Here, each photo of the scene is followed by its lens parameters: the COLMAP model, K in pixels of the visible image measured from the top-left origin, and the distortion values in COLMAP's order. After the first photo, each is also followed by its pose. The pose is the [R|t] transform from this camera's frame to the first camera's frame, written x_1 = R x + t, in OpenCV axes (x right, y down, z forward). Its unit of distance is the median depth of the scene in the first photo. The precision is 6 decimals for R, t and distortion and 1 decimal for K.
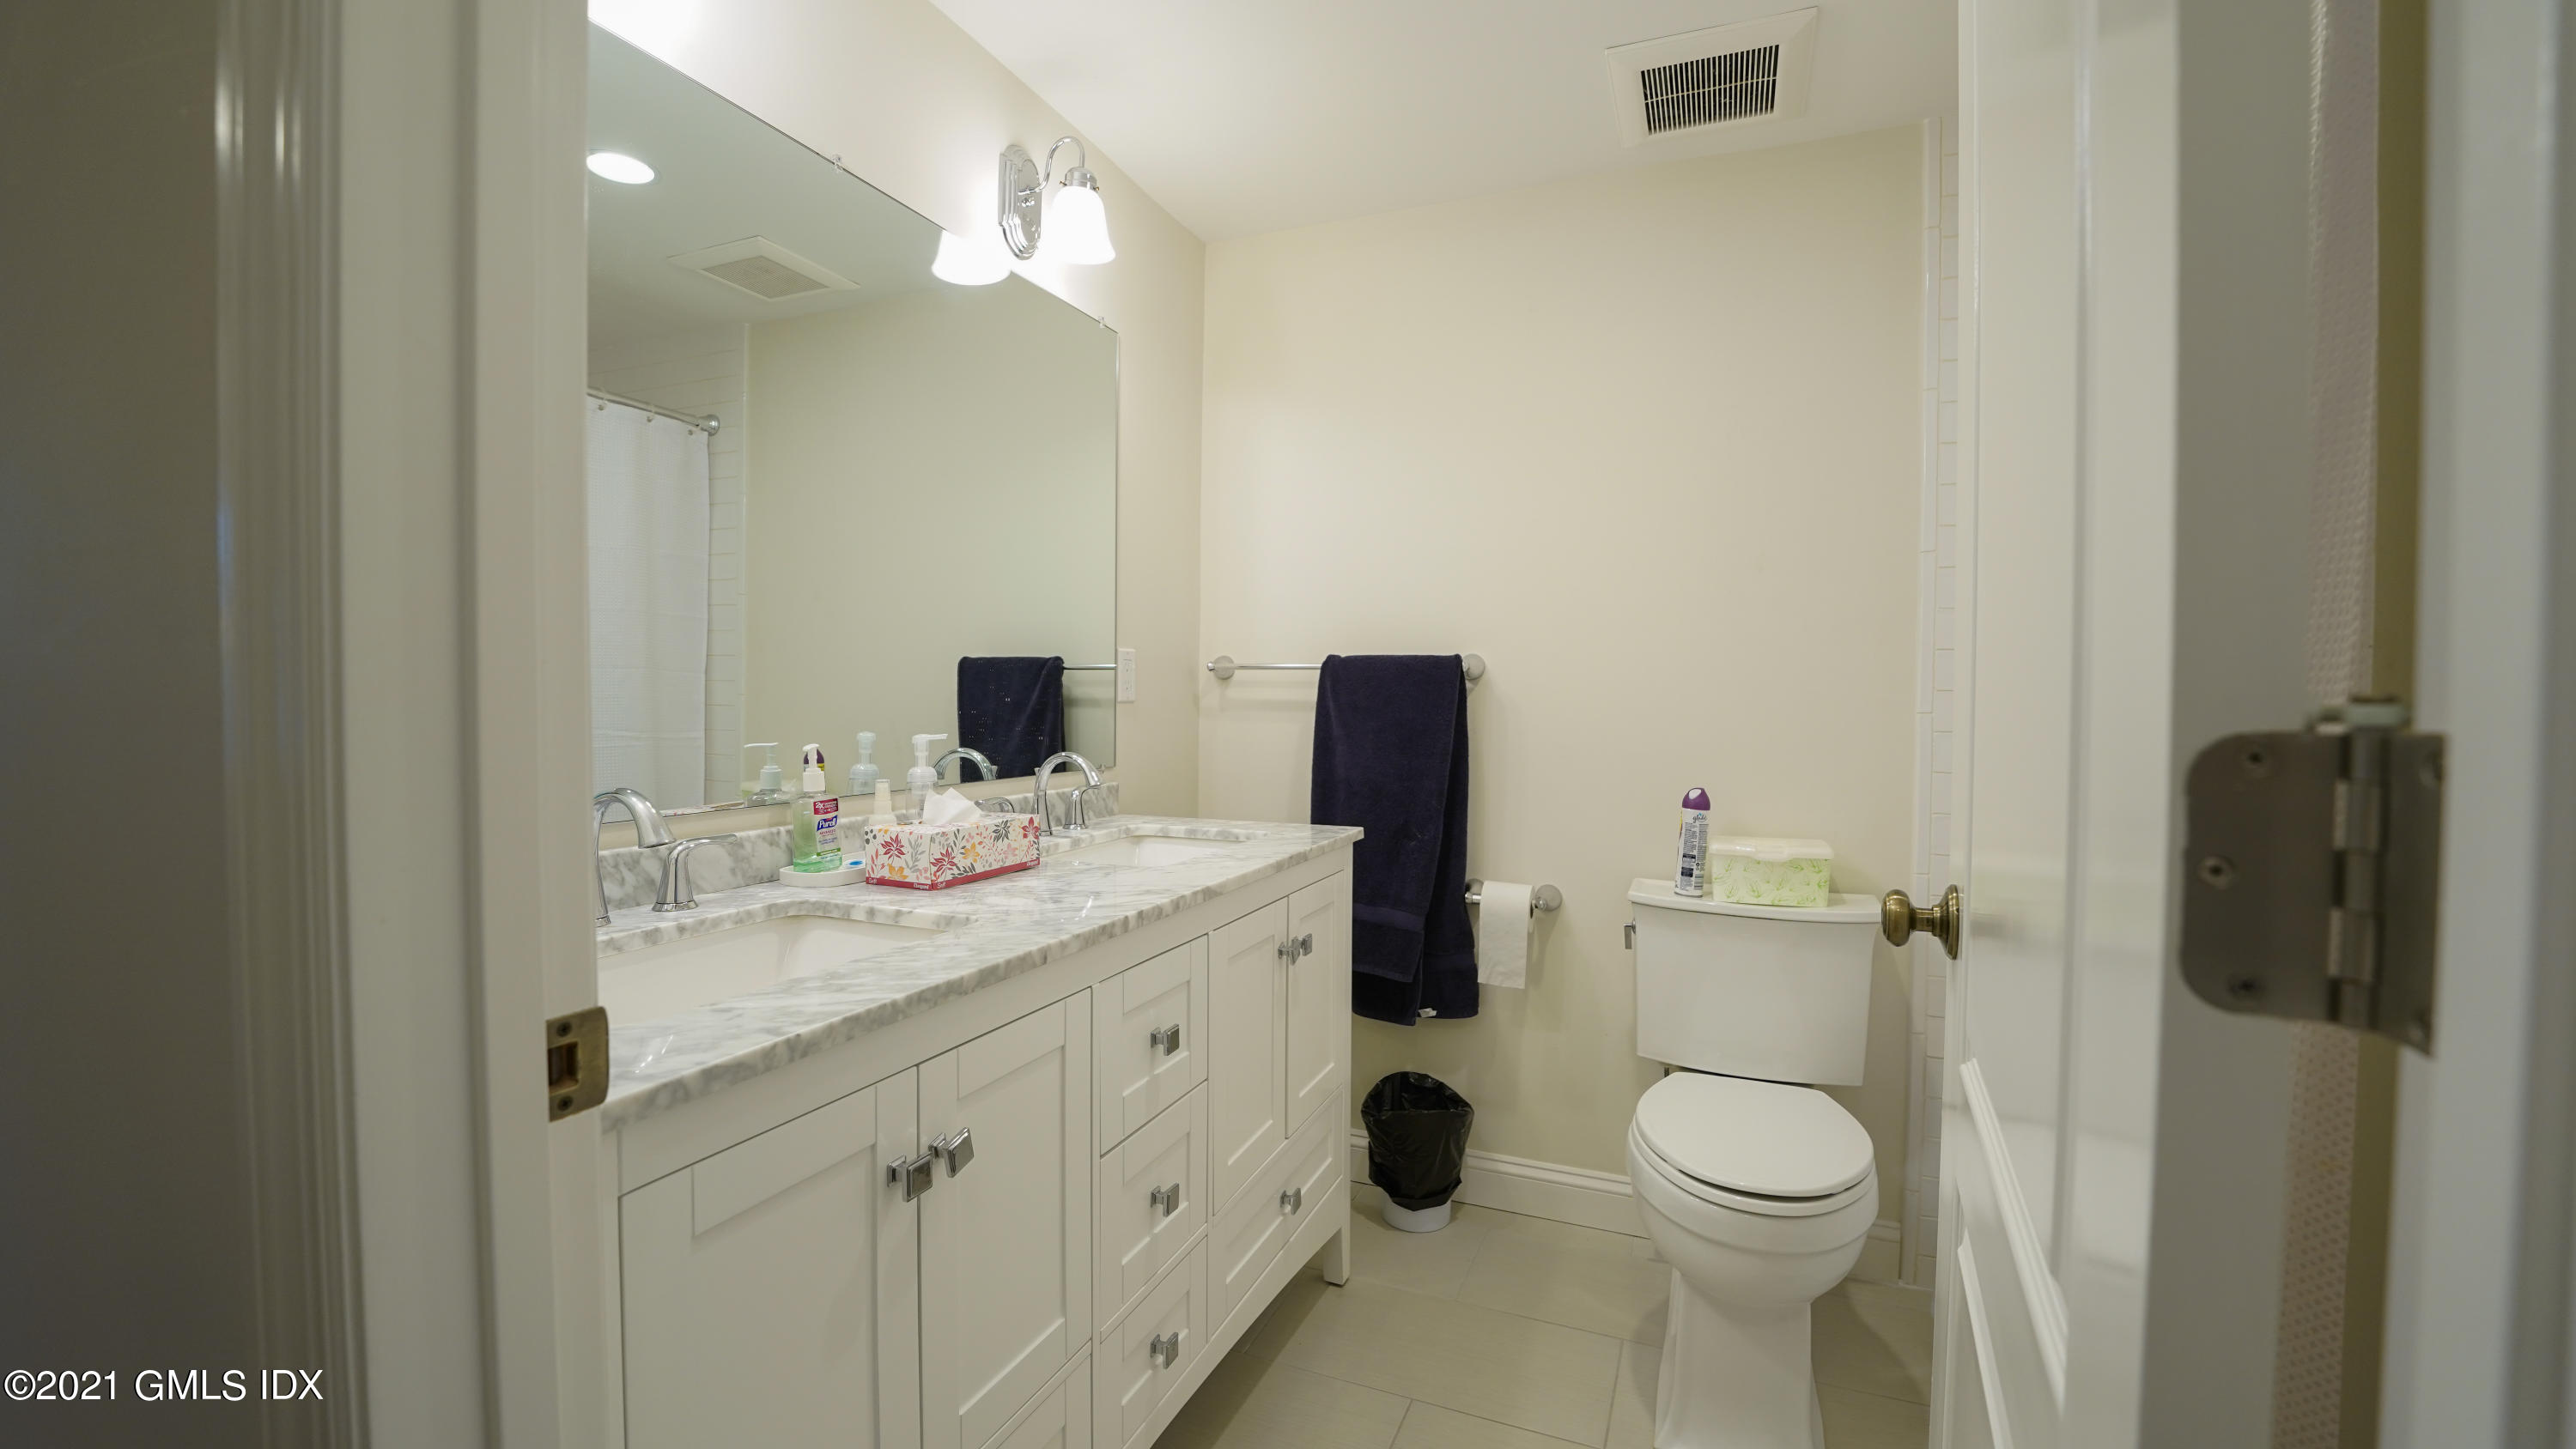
lens RADIAL K [[1045.5, 0, 1284.4], [0, 1045.5, 718.9], [0, 0, 1]] dist [-0.030496, 0.002921]
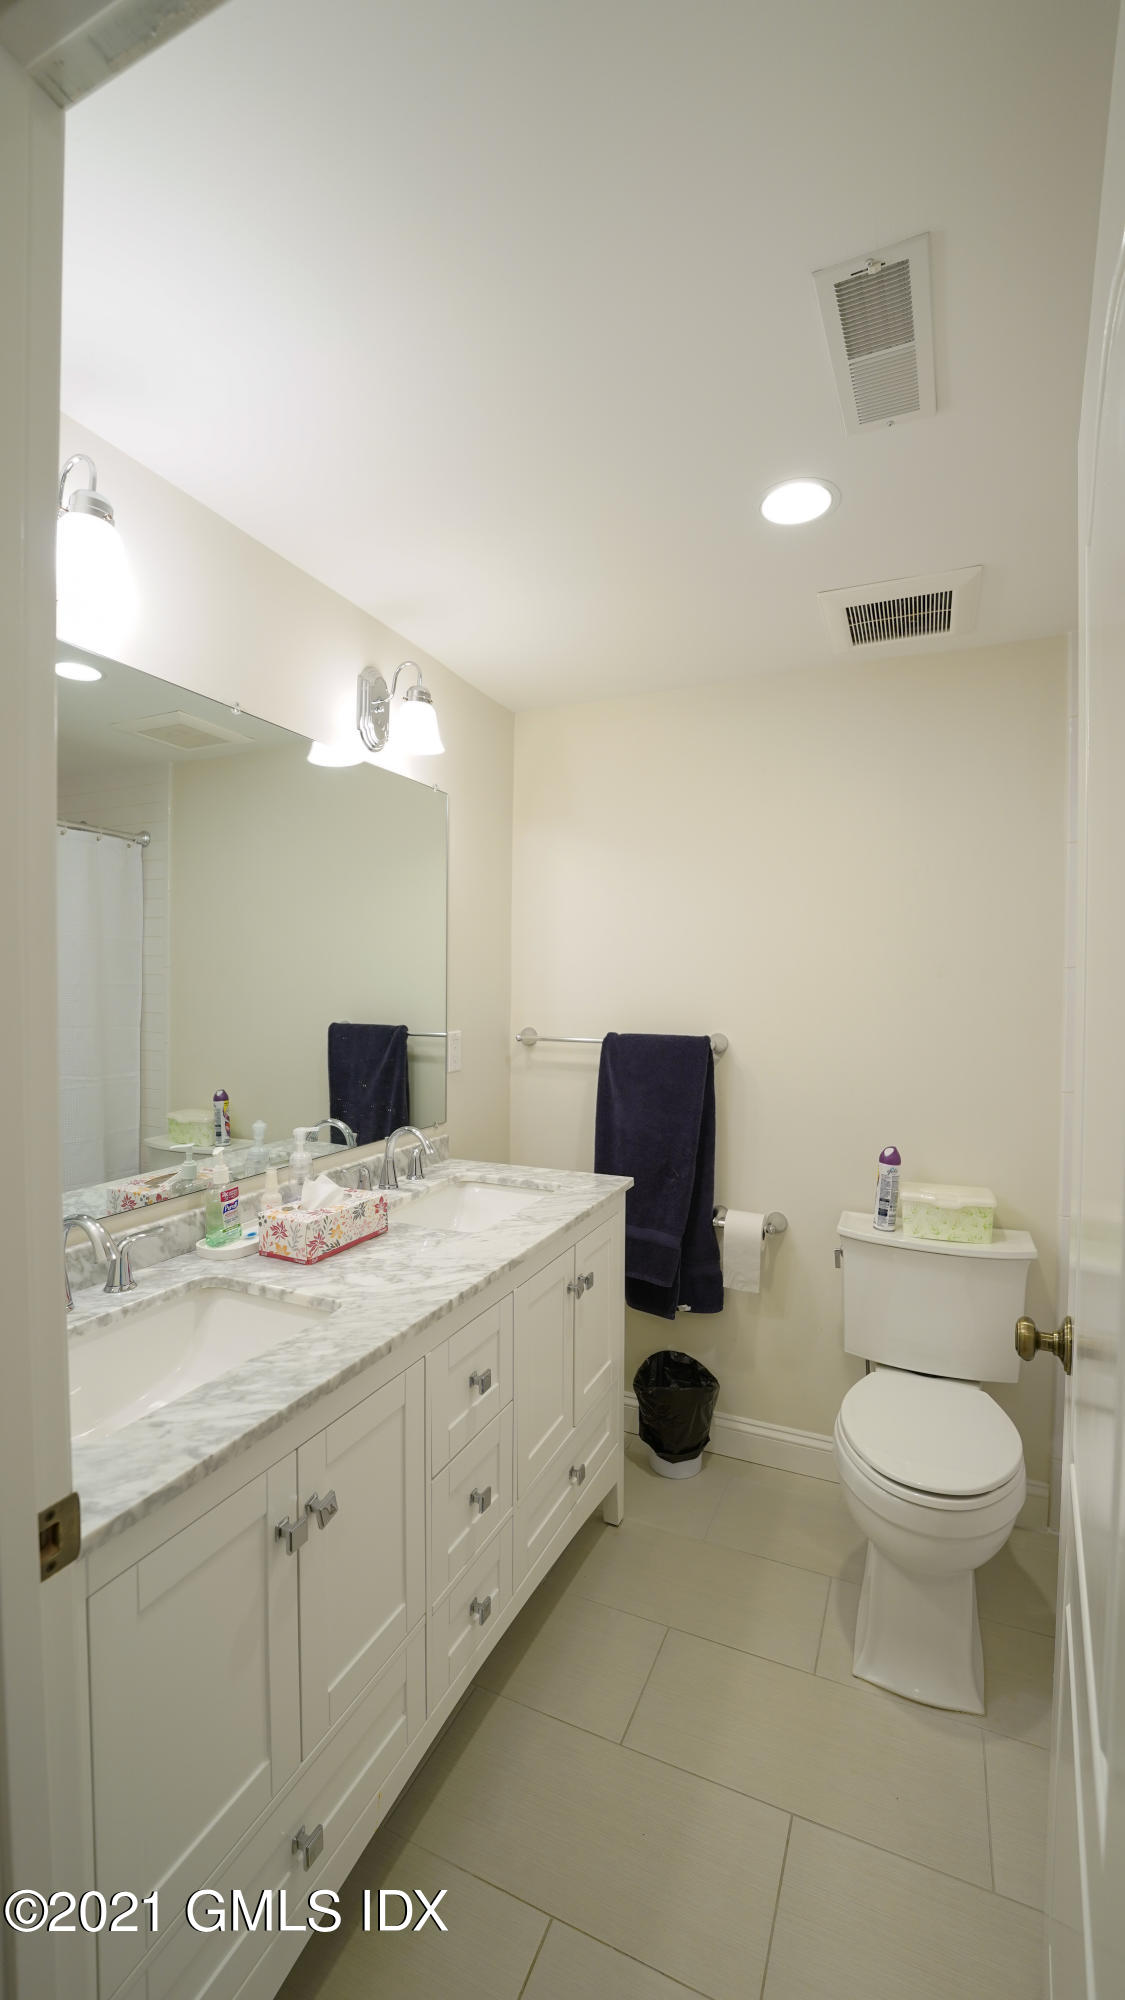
lens RADIAL K [[811.9, 0, 556.6], [0, 811.9, 1000.1], [0, 0, 1]] dist [-0.030496, 0.002921]
pose [[0.999520, -0.001272, -0.030962, 0.011445], [0.001120, 0.999987, -0.004906, -0.125385], [0.030968, 0.004869, 0.999509, -0.025141]]
